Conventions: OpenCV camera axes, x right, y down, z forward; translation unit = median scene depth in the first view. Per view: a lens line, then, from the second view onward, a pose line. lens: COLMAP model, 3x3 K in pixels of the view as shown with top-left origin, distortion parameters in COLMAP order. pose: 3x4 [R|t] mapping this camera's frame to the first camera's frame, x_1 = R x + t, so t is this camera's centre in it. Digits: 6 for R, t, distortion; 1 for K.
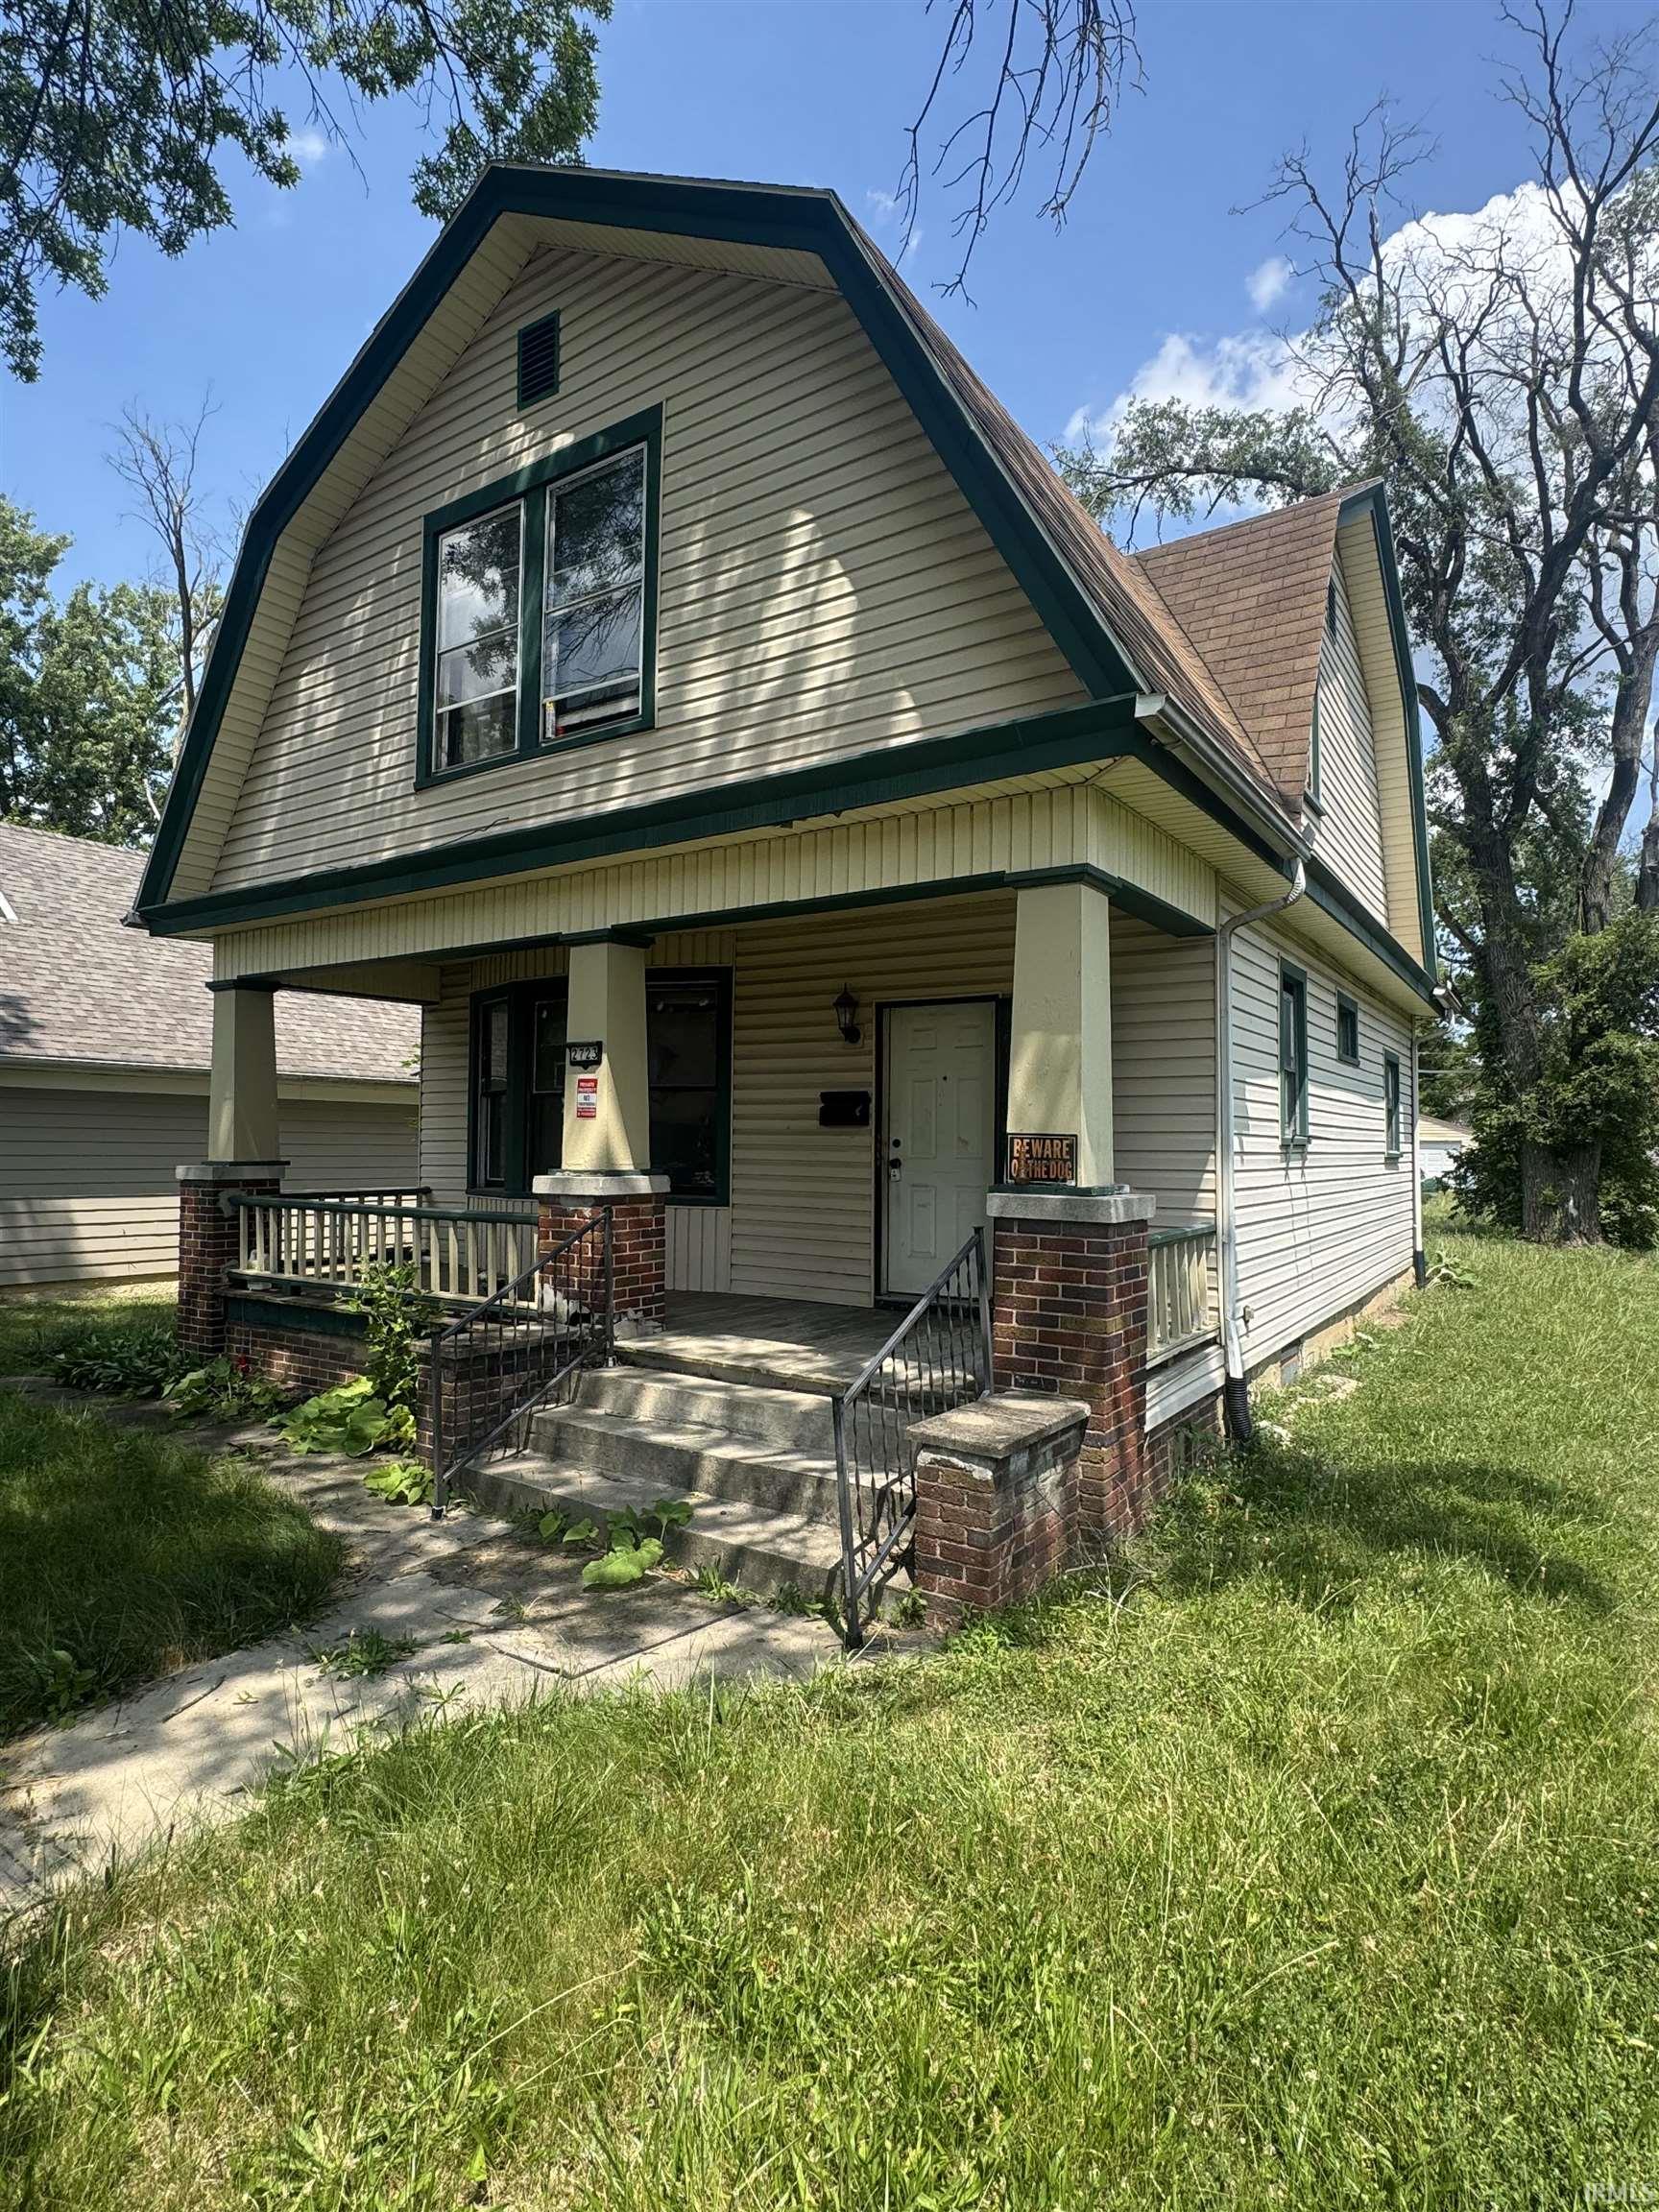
lens RADIAL K [[1151.7, 0, 831.5], [0, 1151.7, 1107.0], [0, 0, 1]] dist [0.000594, -0.001688]
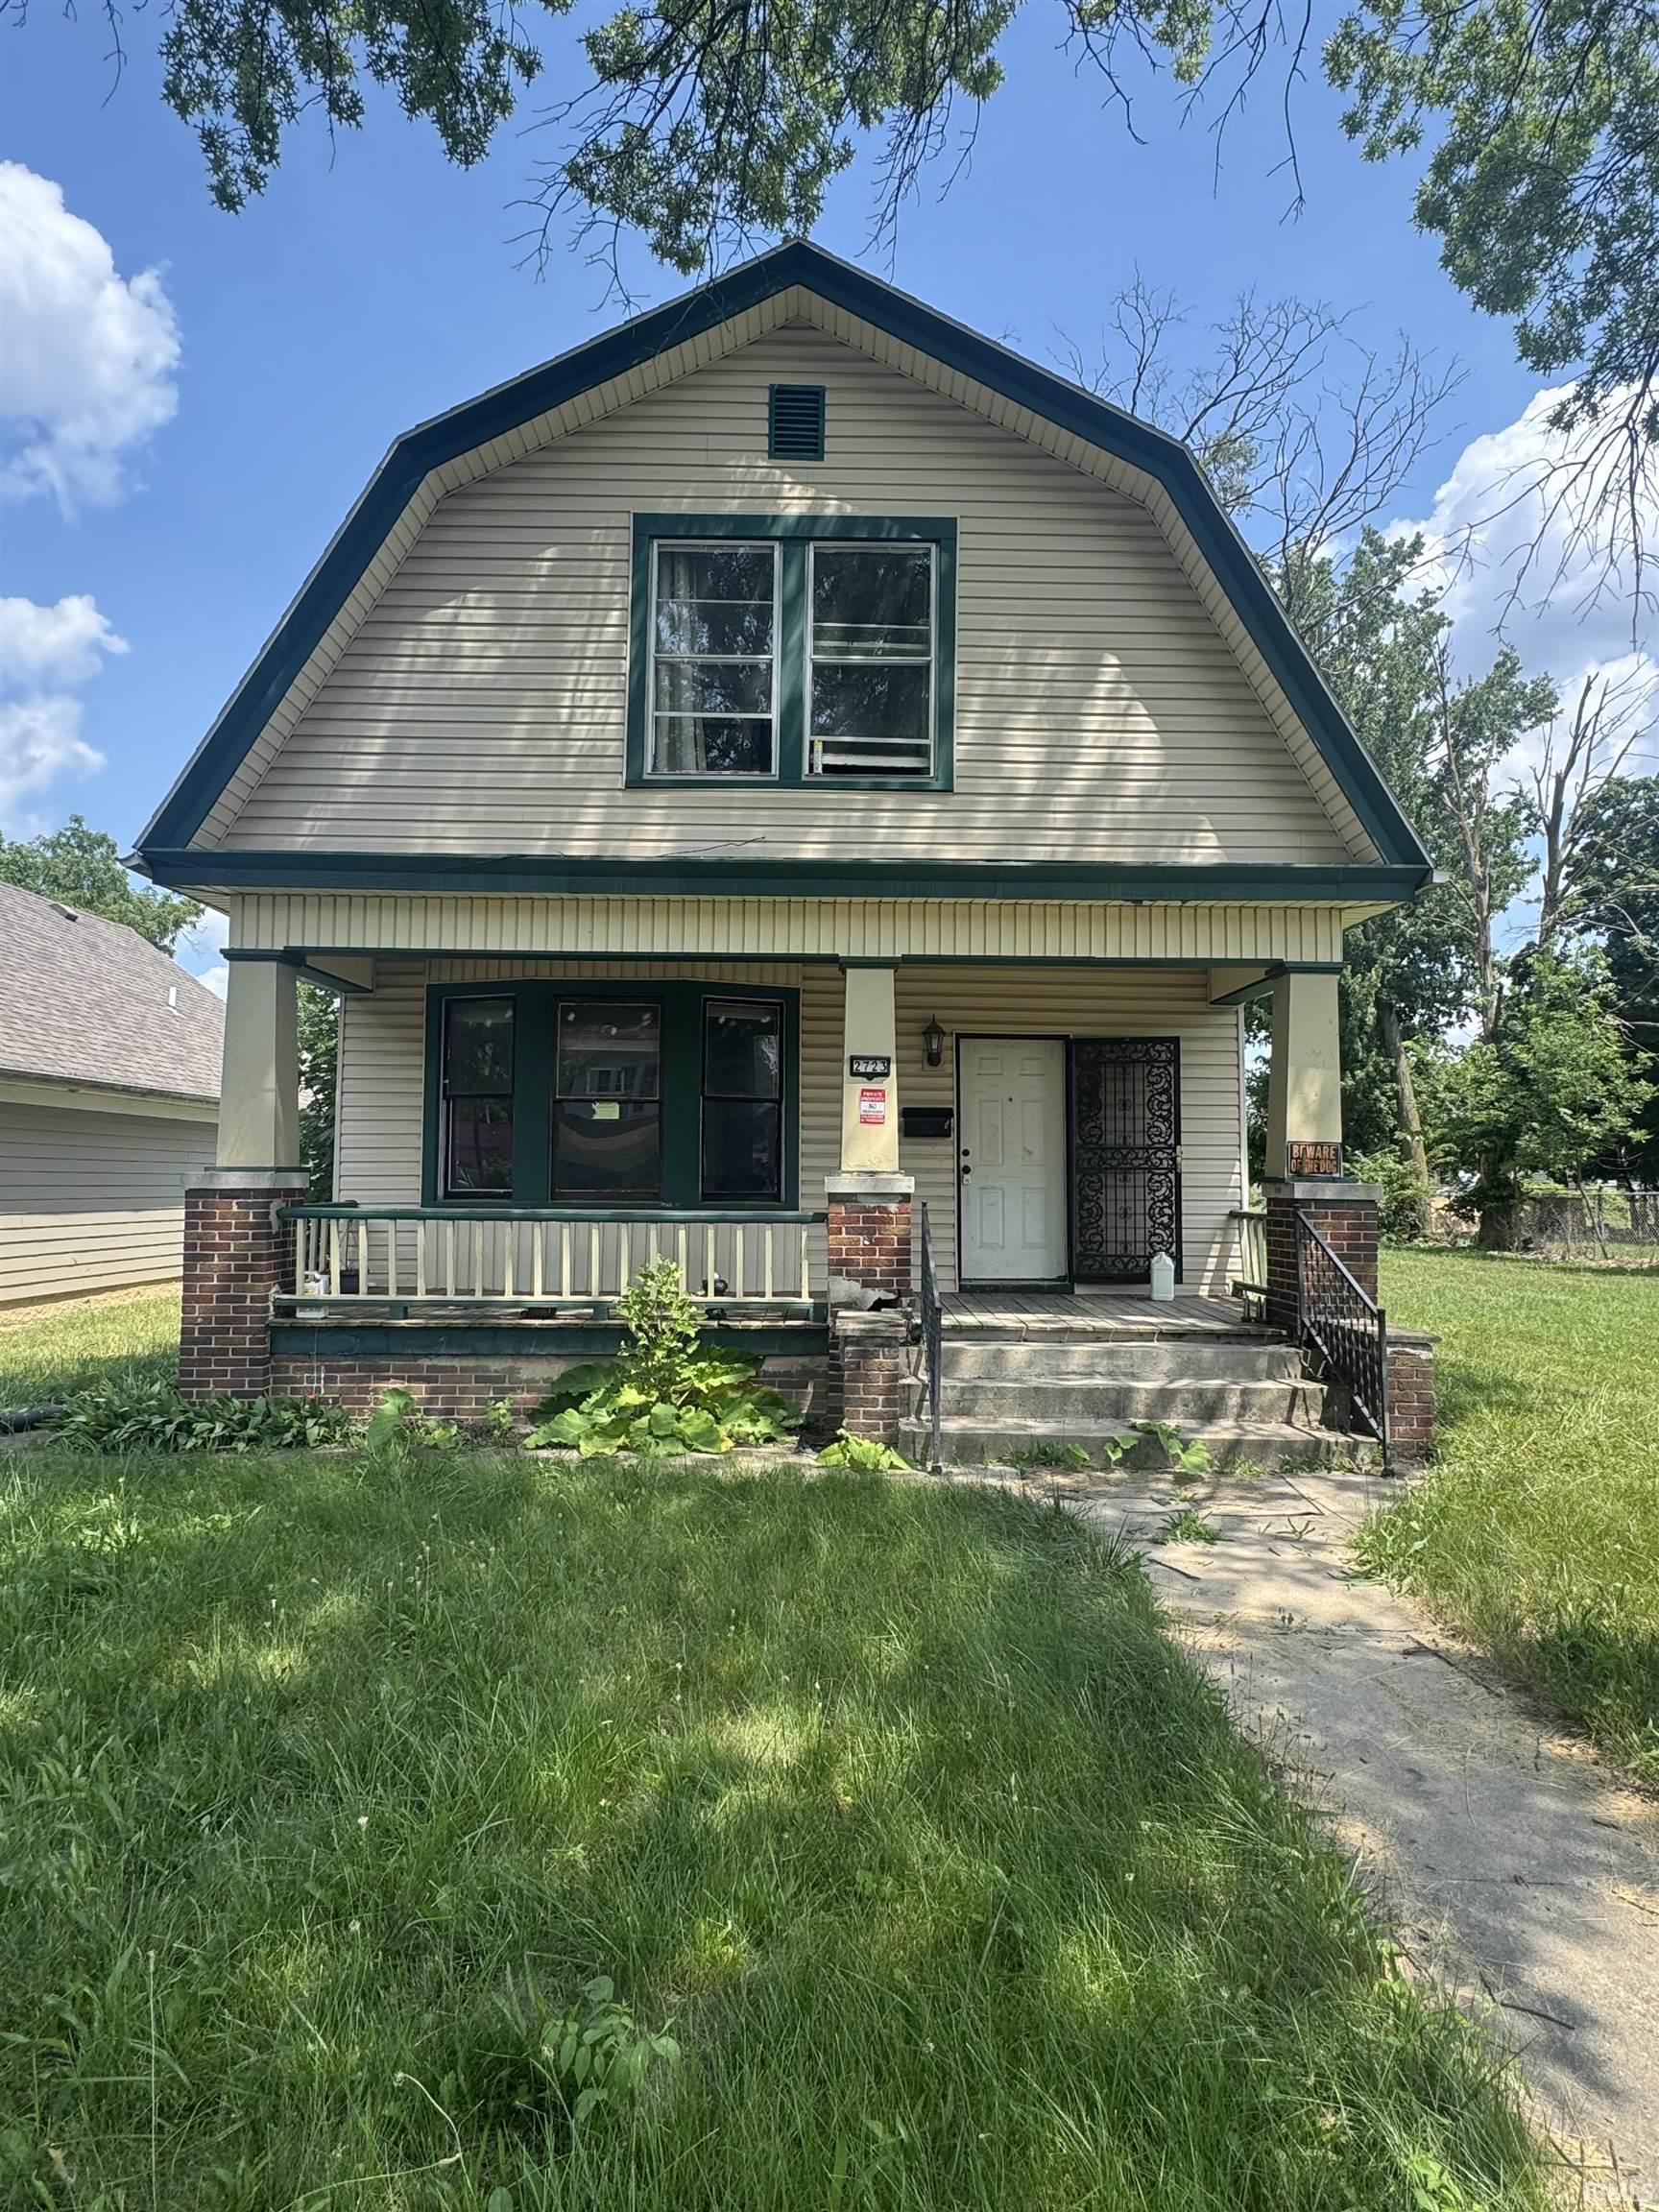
lens RADIAL K [[1230.4, 0, 821.9], [0, 1230.4, 1107.6], [0, 0, 1]] dist [-0.007544, 0.000208]
pose [[0.830713, 0.033177, 0.555712, -0.819350], [-0.021718, 0.999394, -0.027201, 0.024242], [-0.556277, 0.010527, 0.830930, 0.035627]]
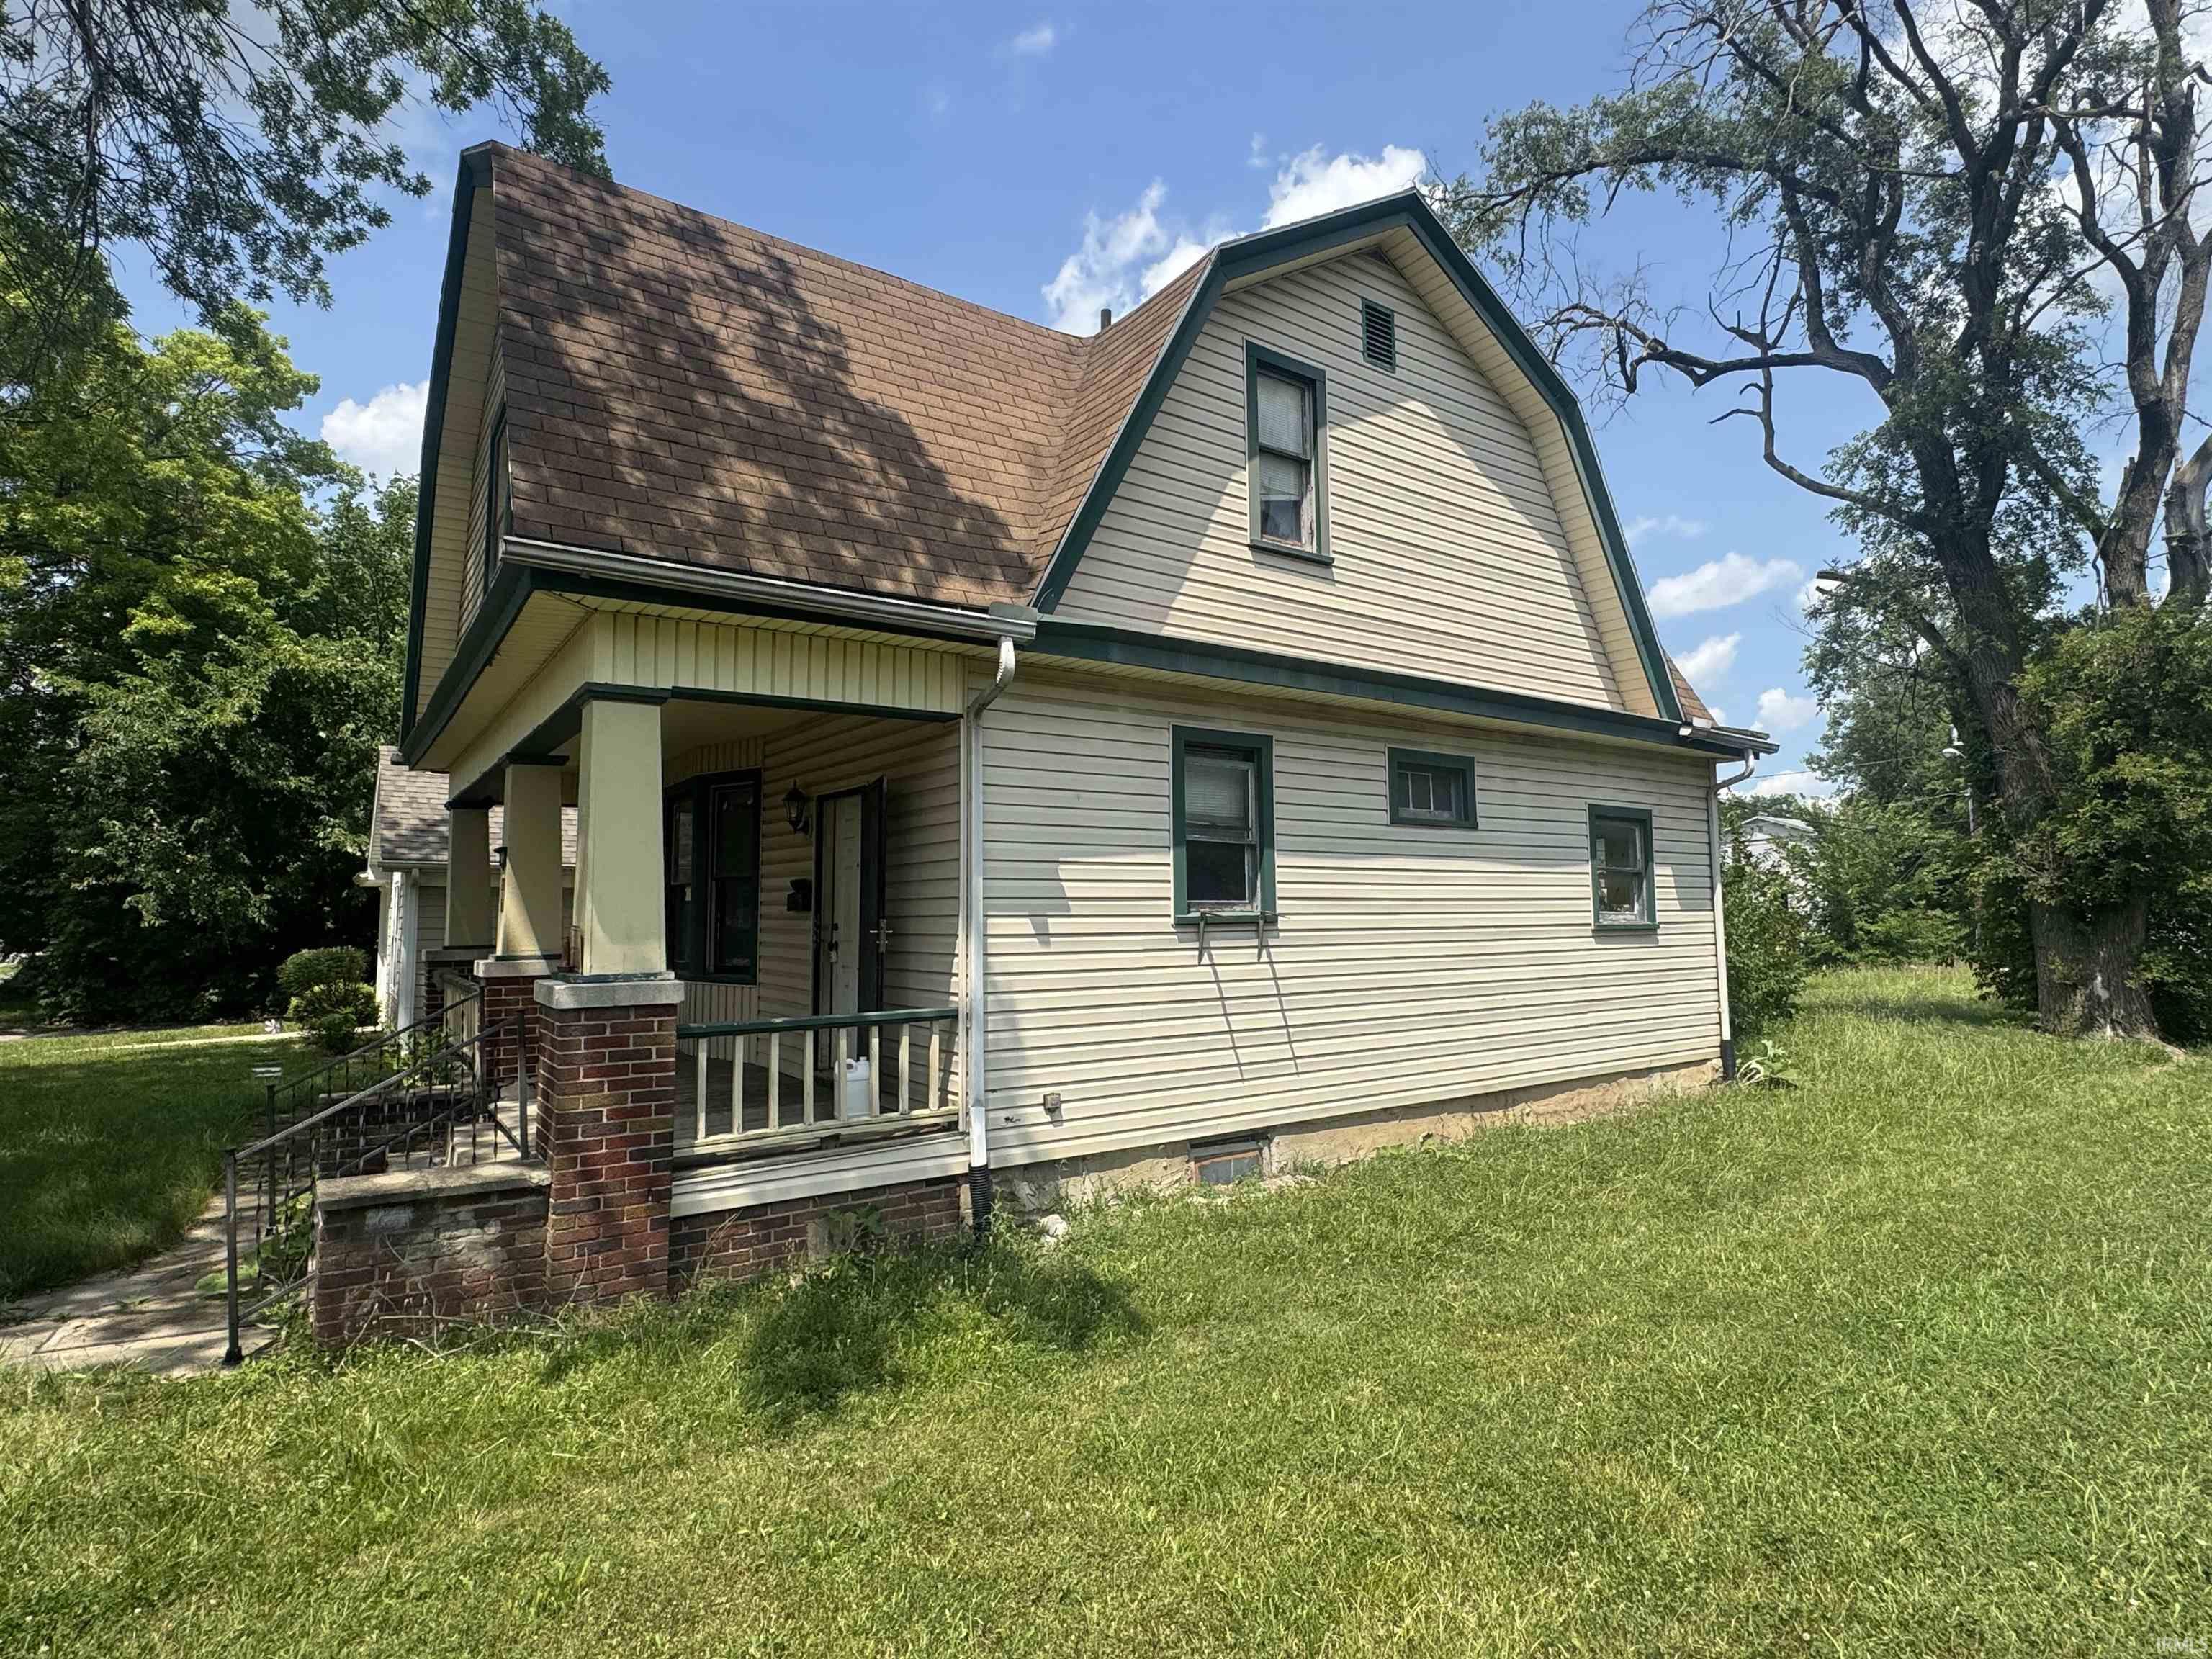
lens RADIAL K [[1151.7, 0, 1110.6], [0, 1151.7, 822.5], [0, 0, 1]] dist [0.000594, -0.001688]
pose [[0.932092, -0.045215, -0.359389, 0.726338], [0.028547, 0.998262, -0.051552, -0.003010], [0.361096, 0.037791, 0.931763, 0.100698]]
